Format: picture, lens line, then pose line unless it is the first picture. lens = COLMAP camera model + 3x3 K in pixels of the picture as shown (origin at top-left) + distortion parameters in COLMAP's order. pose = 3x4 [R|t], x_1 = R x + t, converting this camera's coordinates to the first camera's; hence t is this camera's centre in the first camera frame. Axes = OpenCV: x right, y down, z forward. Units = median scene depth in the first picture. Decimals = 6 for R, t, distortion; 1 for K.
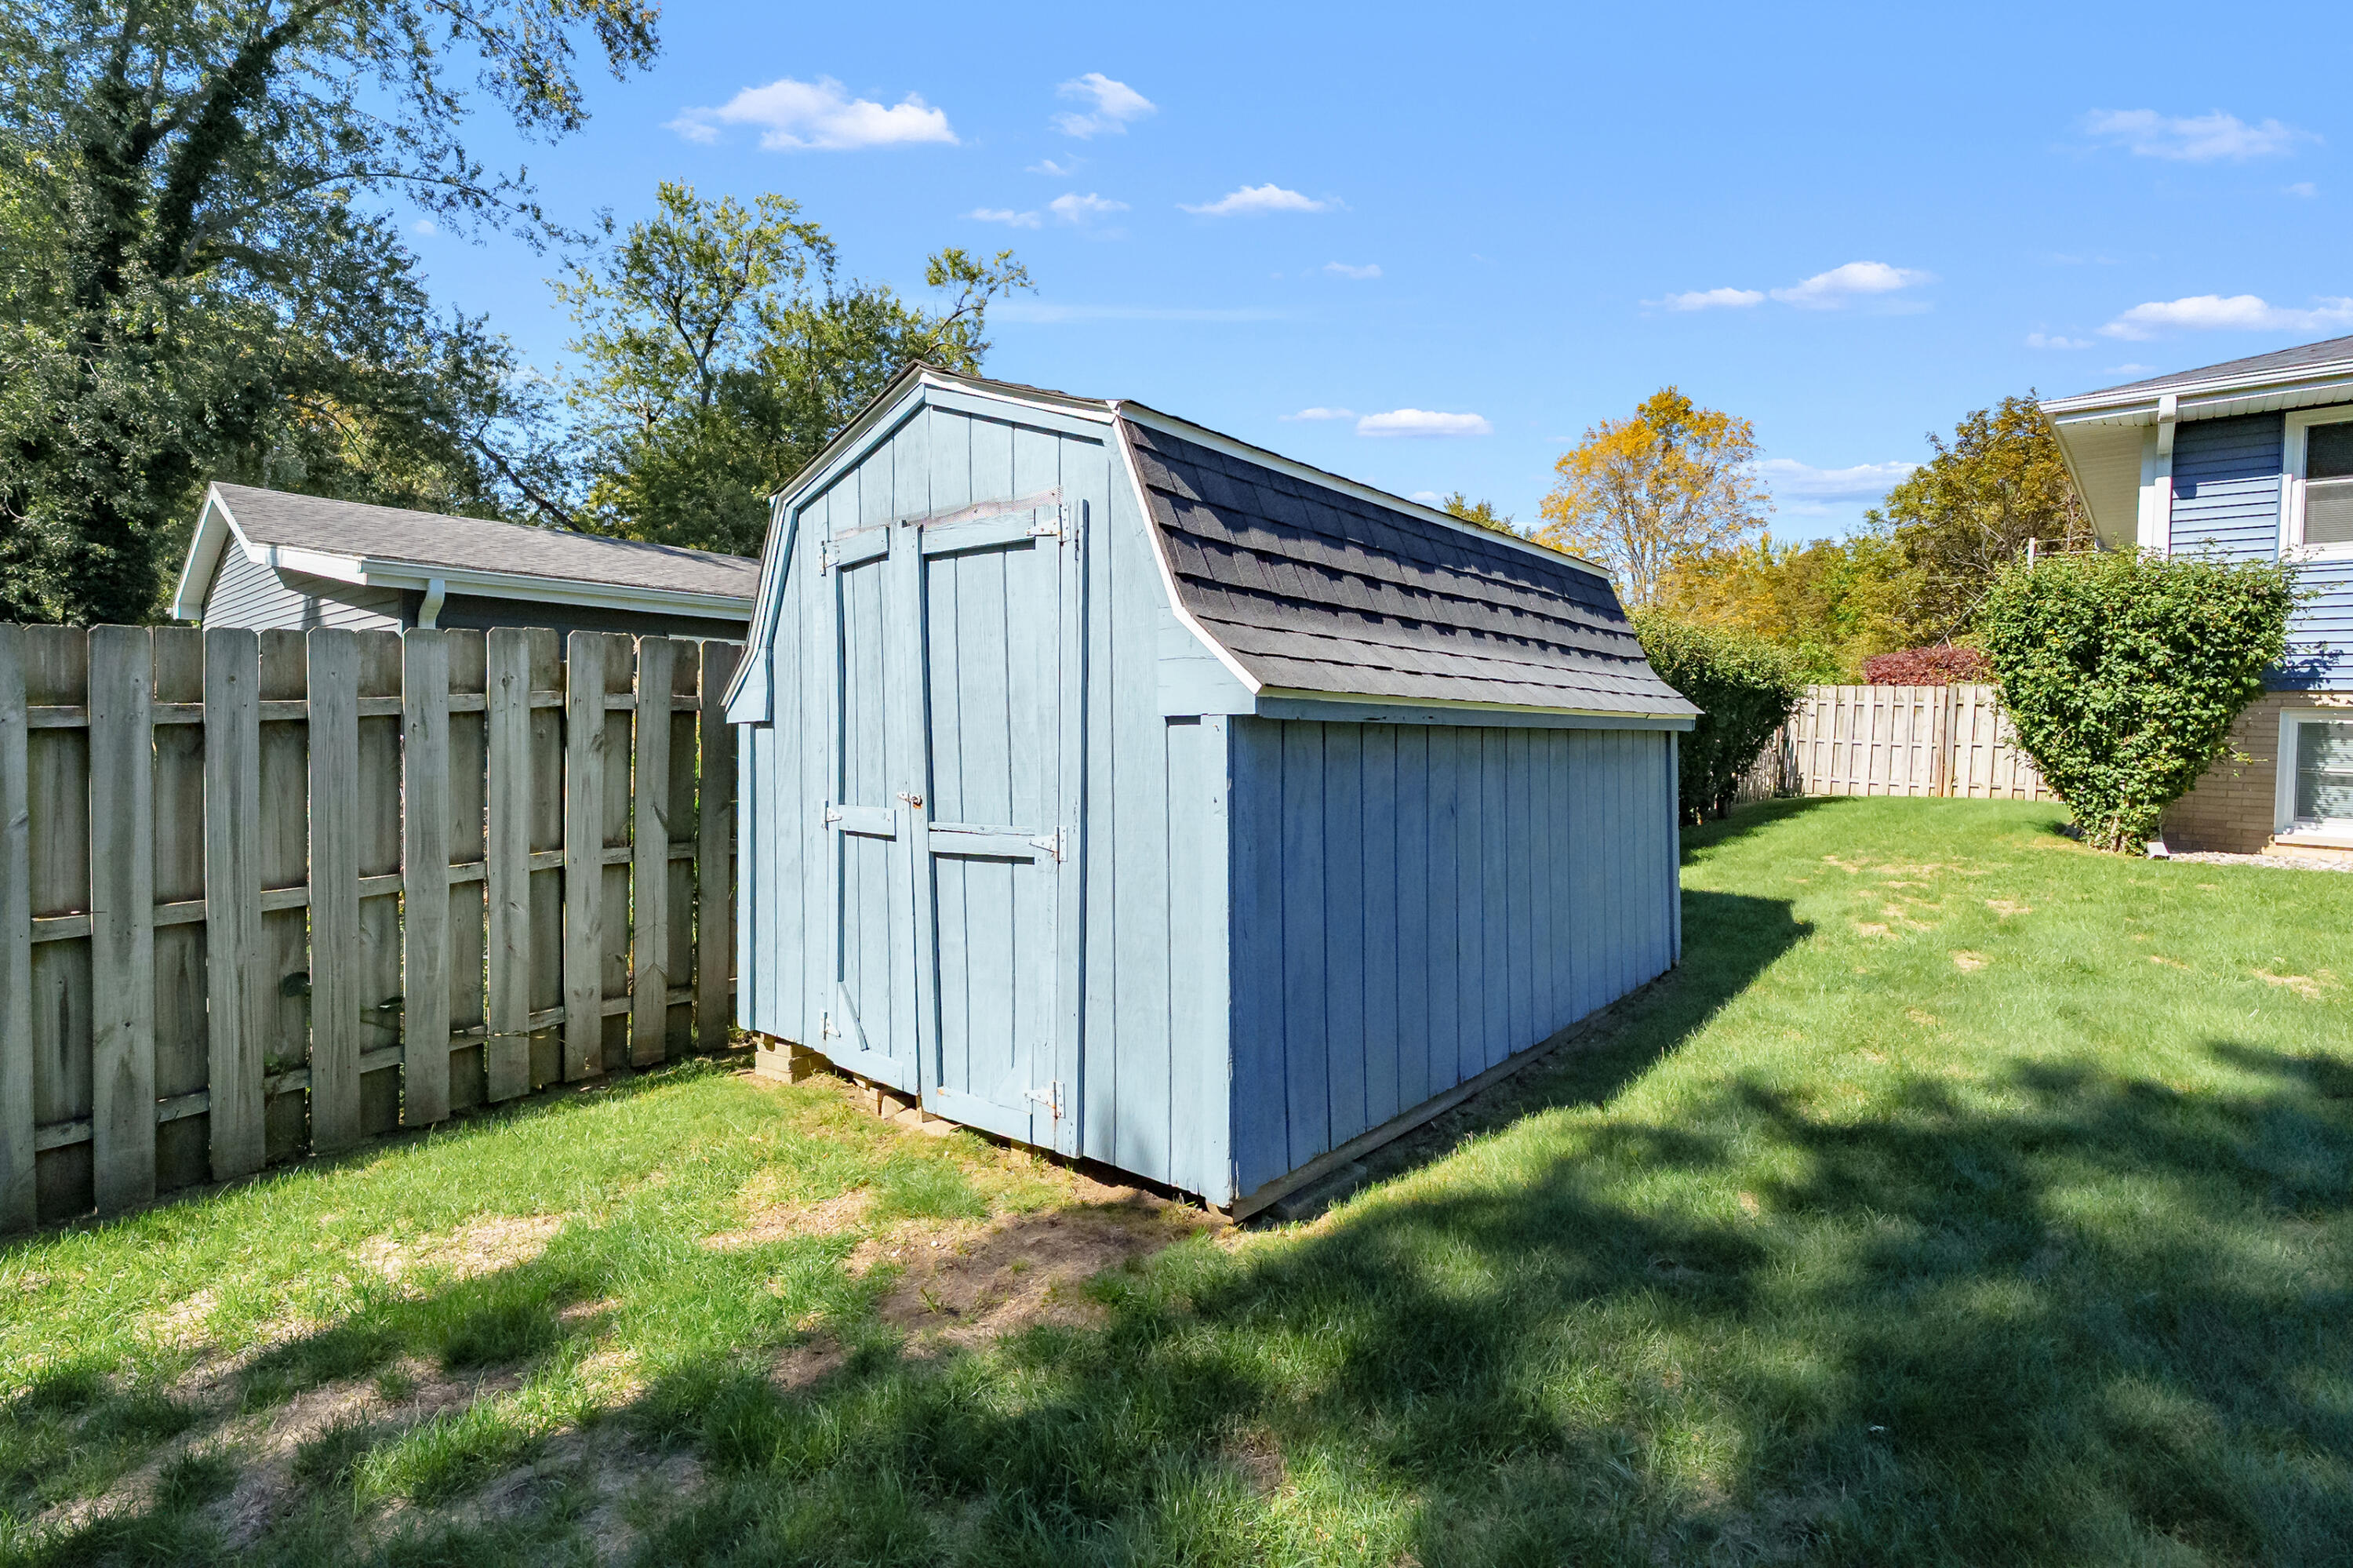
lens RADIAL K [[1076.7, 0, 1174.1], [0, 1076.7, 753.4], [0, 0, 1]] dist [-0.002080, 0.000241]
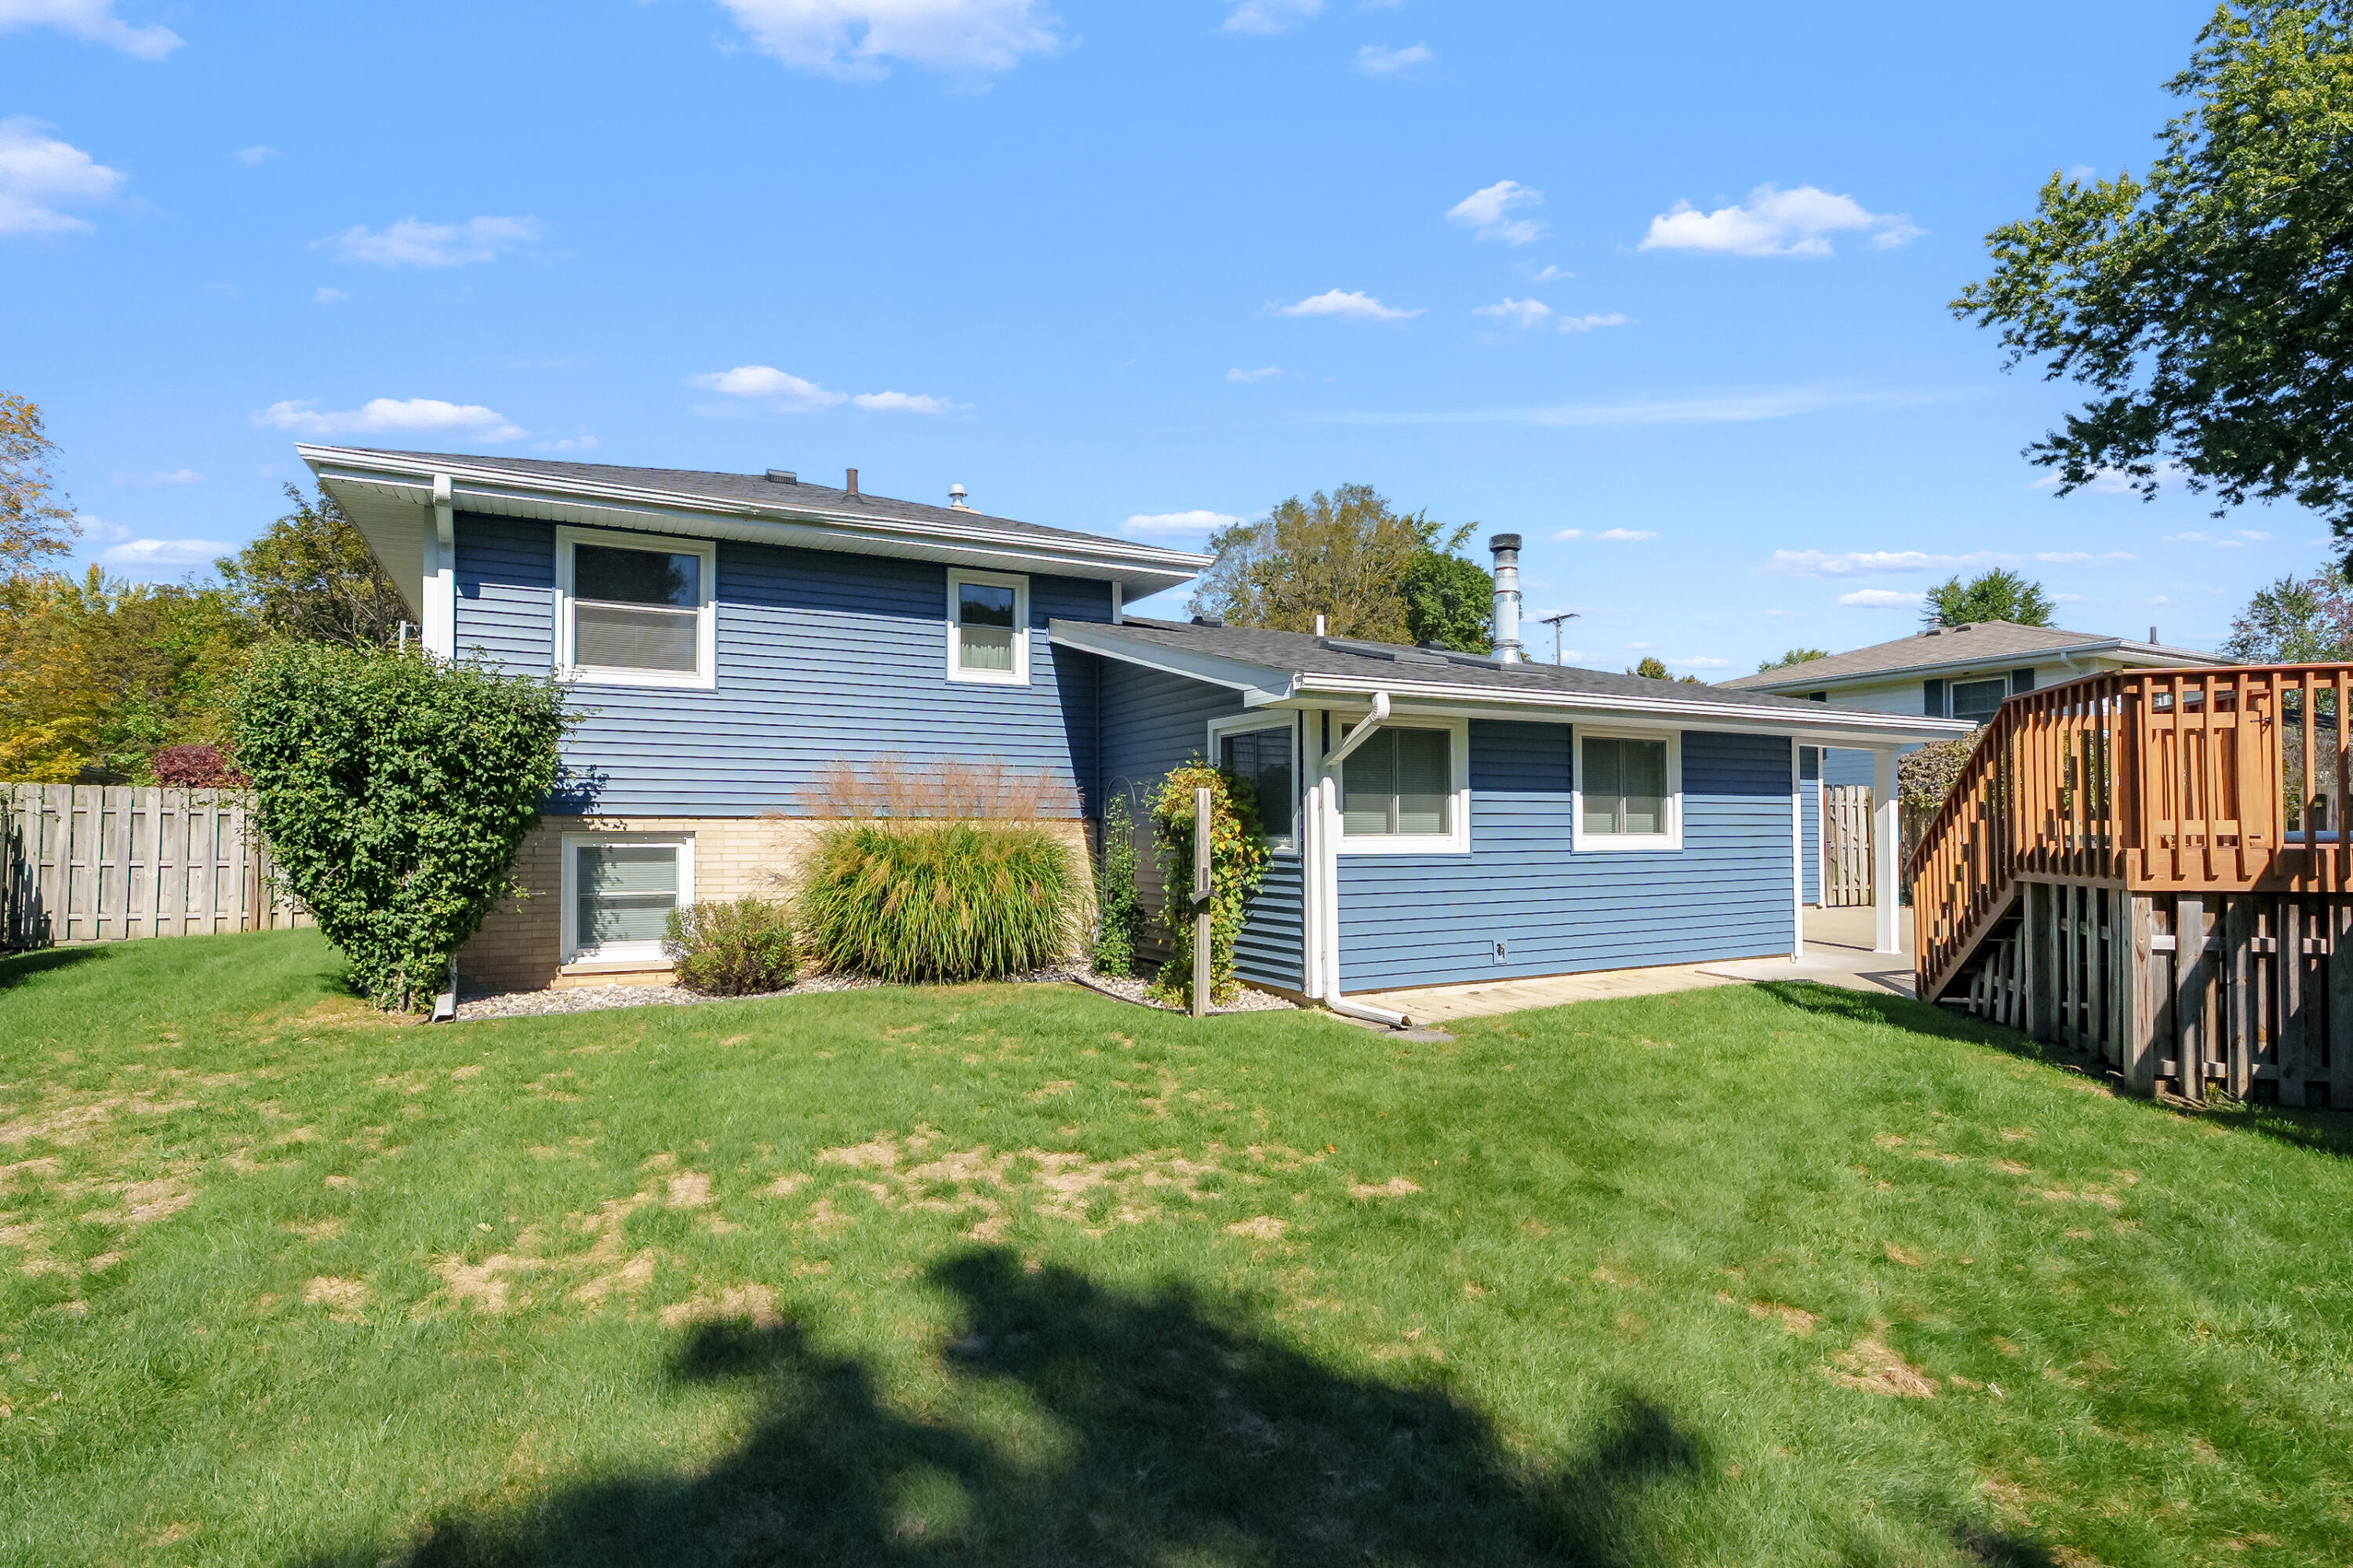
lens RADIAL K [[1150.6, 0, 1179.9], [0, 1150.6, 807.4], [0, 0, 1]] dist [-0.001823, -0.000955]
pose [[0.318157, -0.010333, 0.947982, 0.239116], [0.035592, 0.999366, -0.001053, -0.044591], [-0.947370, 0.034076, 0.318323, 0.155385]]
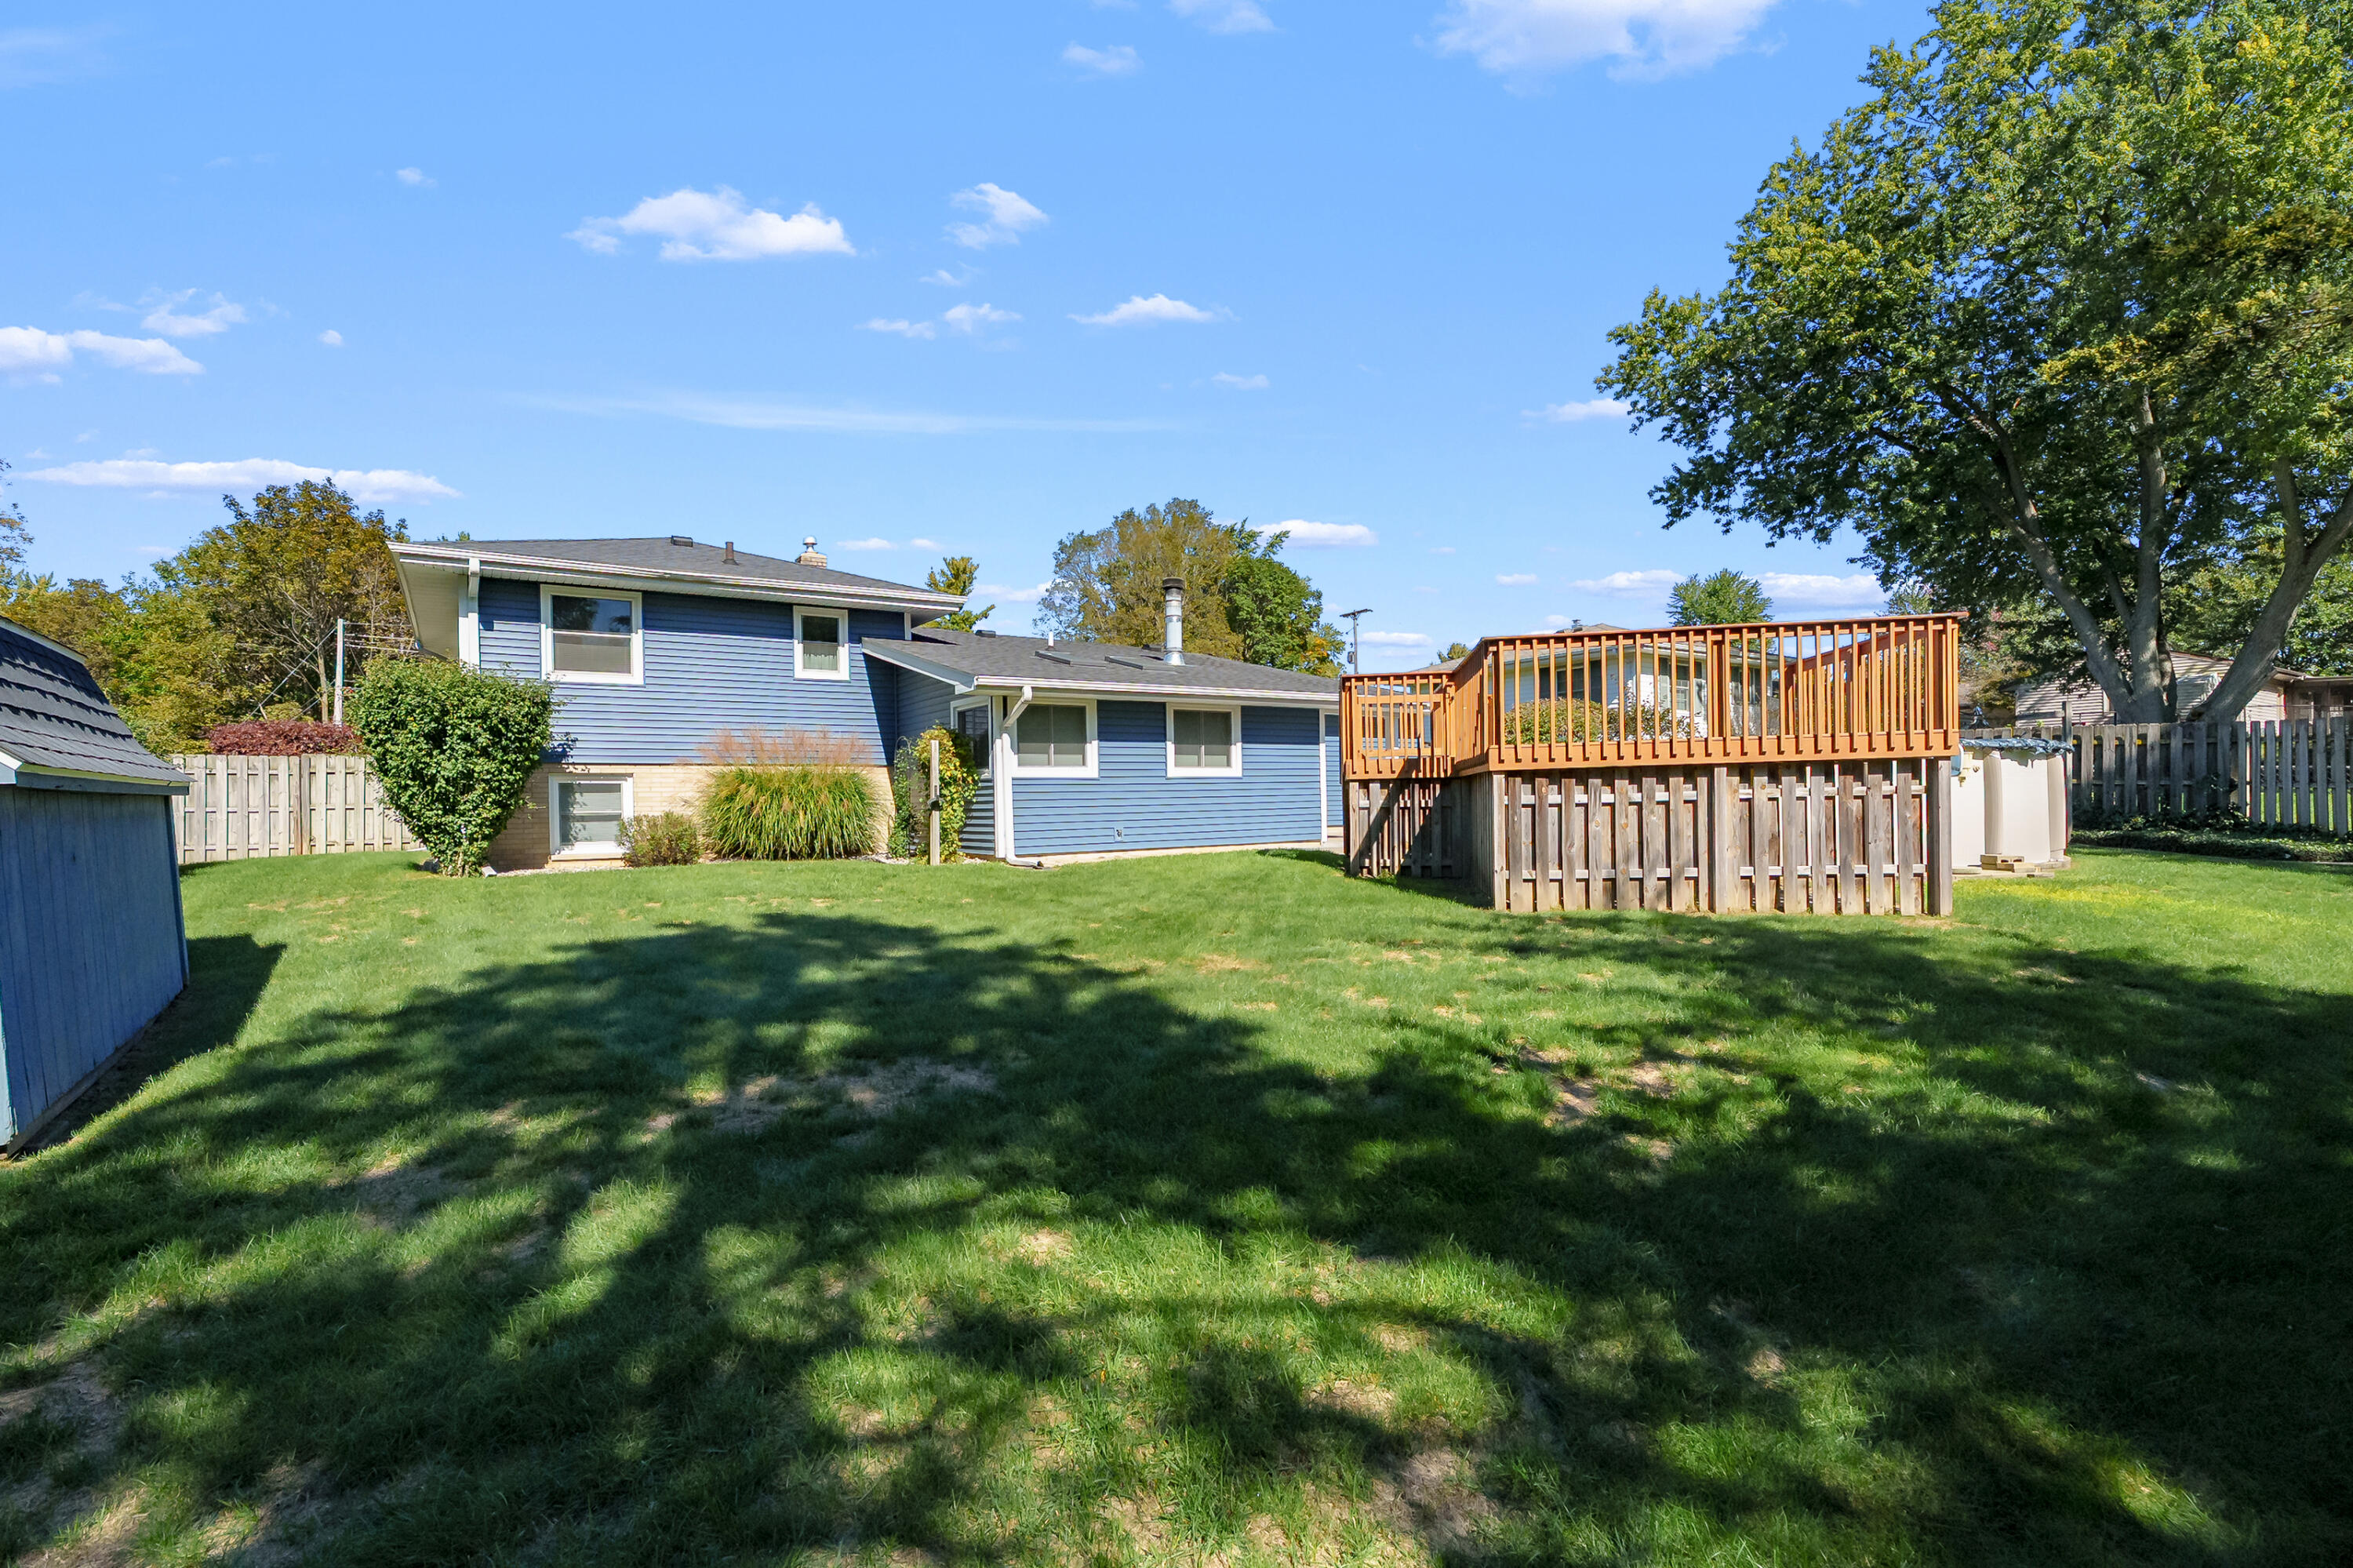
lens RADIAL K [[1075.1, 0, 1160.7], [0, 1075.1, 803.1], [0, 0, 1]] dist [-0.001370, 0.000572]
pose [[0.237179, -0.033290, 0.970896, -0.275914], [0.049354, 0.998535, 0.022181, 0.009328], [-0.970212, 0.042657, 0.238474, -0.231457]]
